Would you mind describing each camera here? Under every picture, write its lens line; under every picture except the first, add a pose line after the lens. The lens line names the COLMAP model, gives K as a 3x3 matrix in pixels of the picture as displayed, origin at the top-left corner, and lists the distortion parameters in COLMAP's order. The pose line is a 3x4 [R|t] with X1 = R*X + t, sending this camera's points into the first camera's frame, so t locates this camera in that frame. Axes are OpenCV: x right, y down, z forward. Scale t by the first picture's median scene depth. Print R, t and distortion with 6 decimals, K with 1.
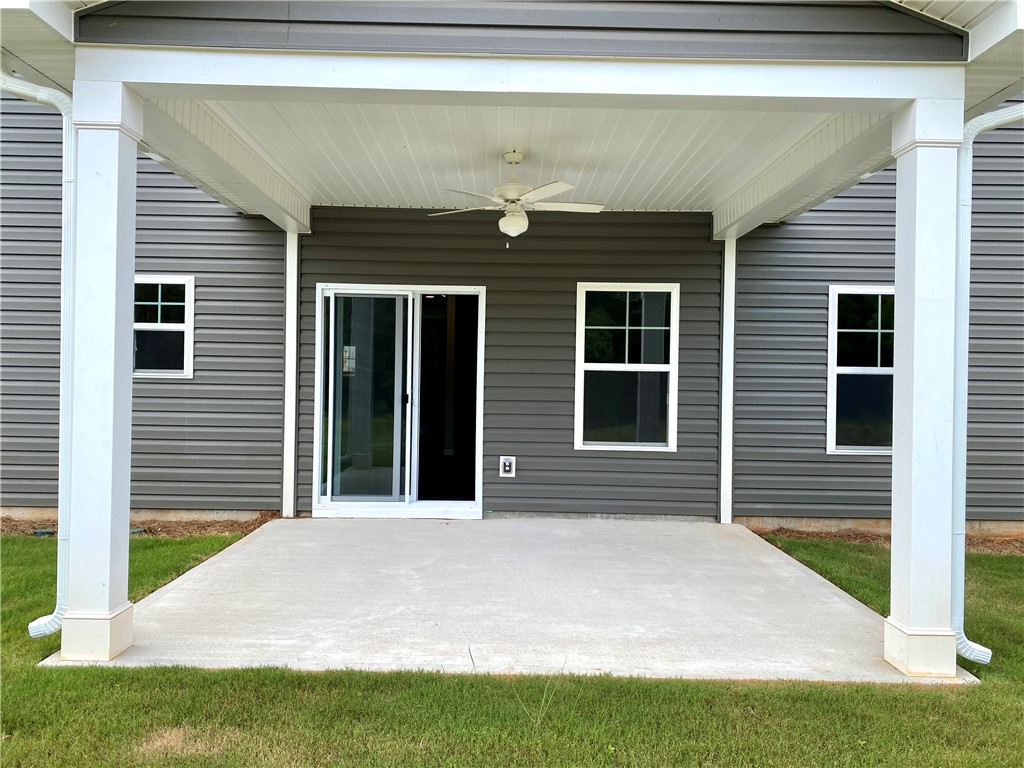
lens RADIAL K [[787.2, 0, 502.1], [0, 787.2, 387.3], [0, 0, 1]] dist [0.003178, -0.010978]
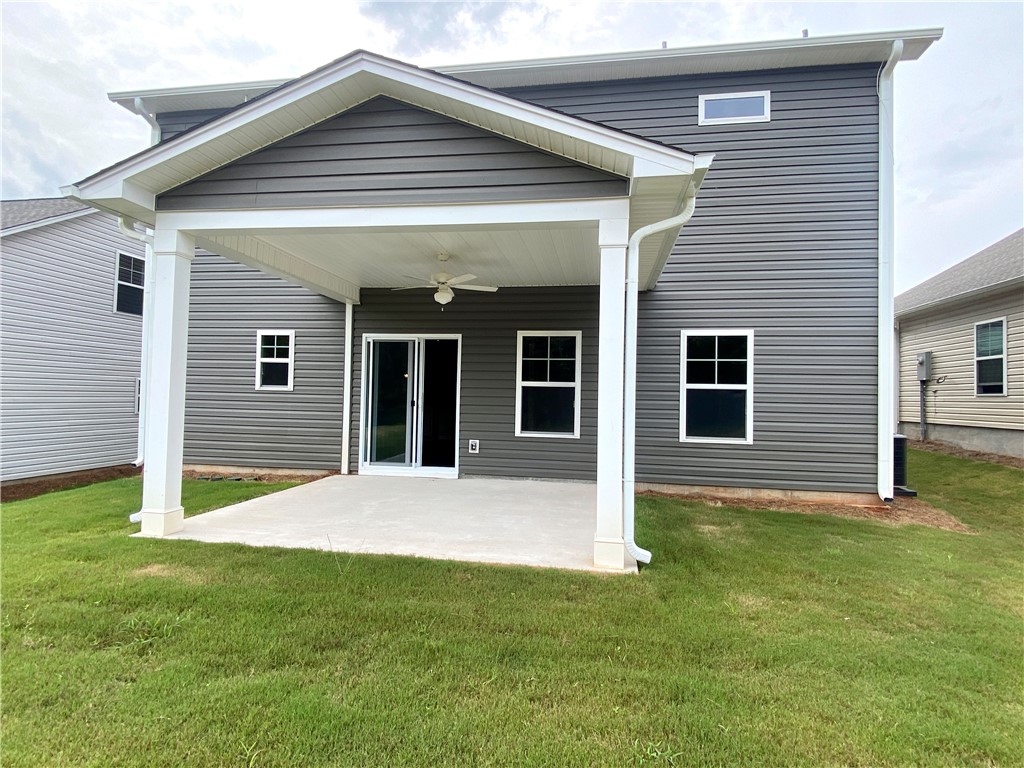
lens RADIAL K [[538.9, 0, 512.0], [0, 538.9, 384.0], [0, 0, 1]] dist [0.001742, 0.000370]
pose [[0.987458, 0.000405, -0.157882, 0.257264], [-0.006175, 0.999331, -0.036056, 0.013492], [0.157762, 0.036579, 0.986799, -0.072775]]
